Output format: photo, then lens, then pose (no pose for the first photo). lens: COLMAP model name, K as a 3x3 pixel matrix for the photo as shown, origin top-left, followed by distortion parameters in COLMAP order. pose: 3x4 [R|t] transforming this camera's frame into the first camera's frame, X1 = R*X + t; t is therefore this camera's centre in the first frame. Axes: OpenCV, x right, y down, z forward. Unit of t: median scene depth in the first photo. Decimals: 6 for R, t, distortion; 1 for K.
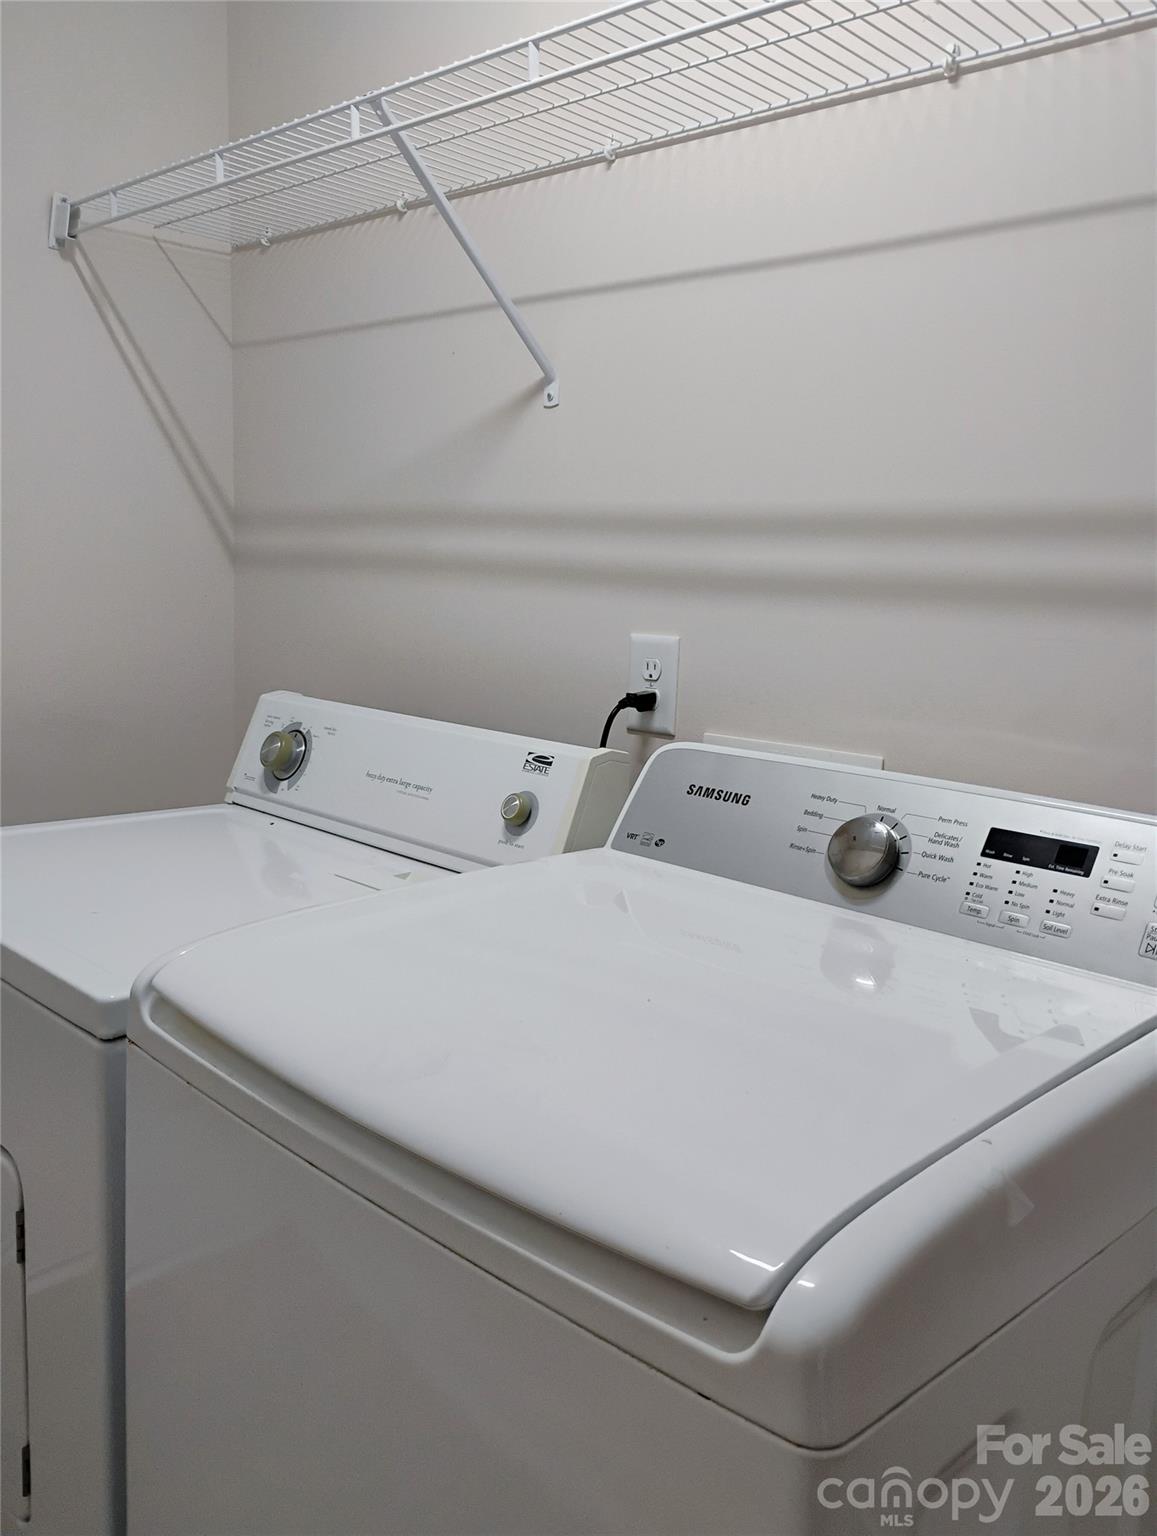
lens RADIAL K [[1257.7, 0, 578.5], [0, 1257.7, 768.0], [0, 0, 1]] dist [0.003985, 0.001945]
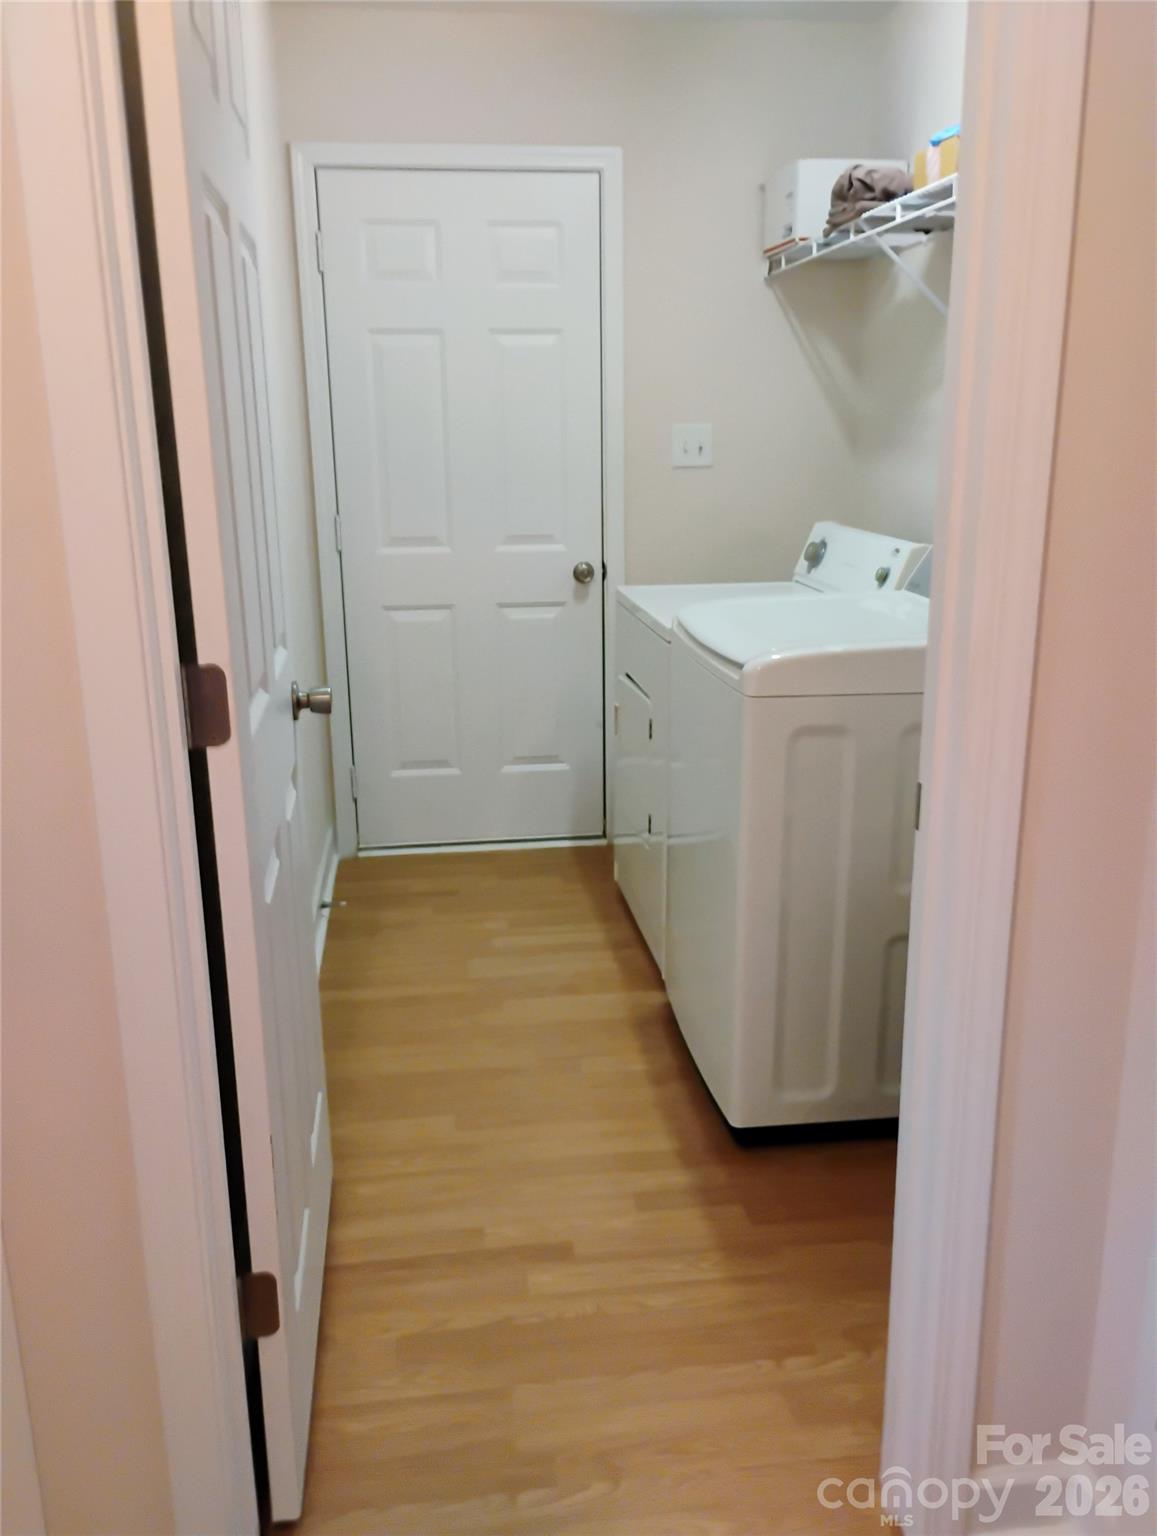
lens RADIAL K [[1257.7, 0, 578.5], [0, 1257.7, 768.0], [0, 0, 1]] dist [0.003985, 0.001945]
pose [[0.785839, 0.111225, -0.608346, 0.687186], [-0.048496, 0.991748, 0.118678, 0.102890], [0.616526, -0.063759, 0.784749, -0.753925]]
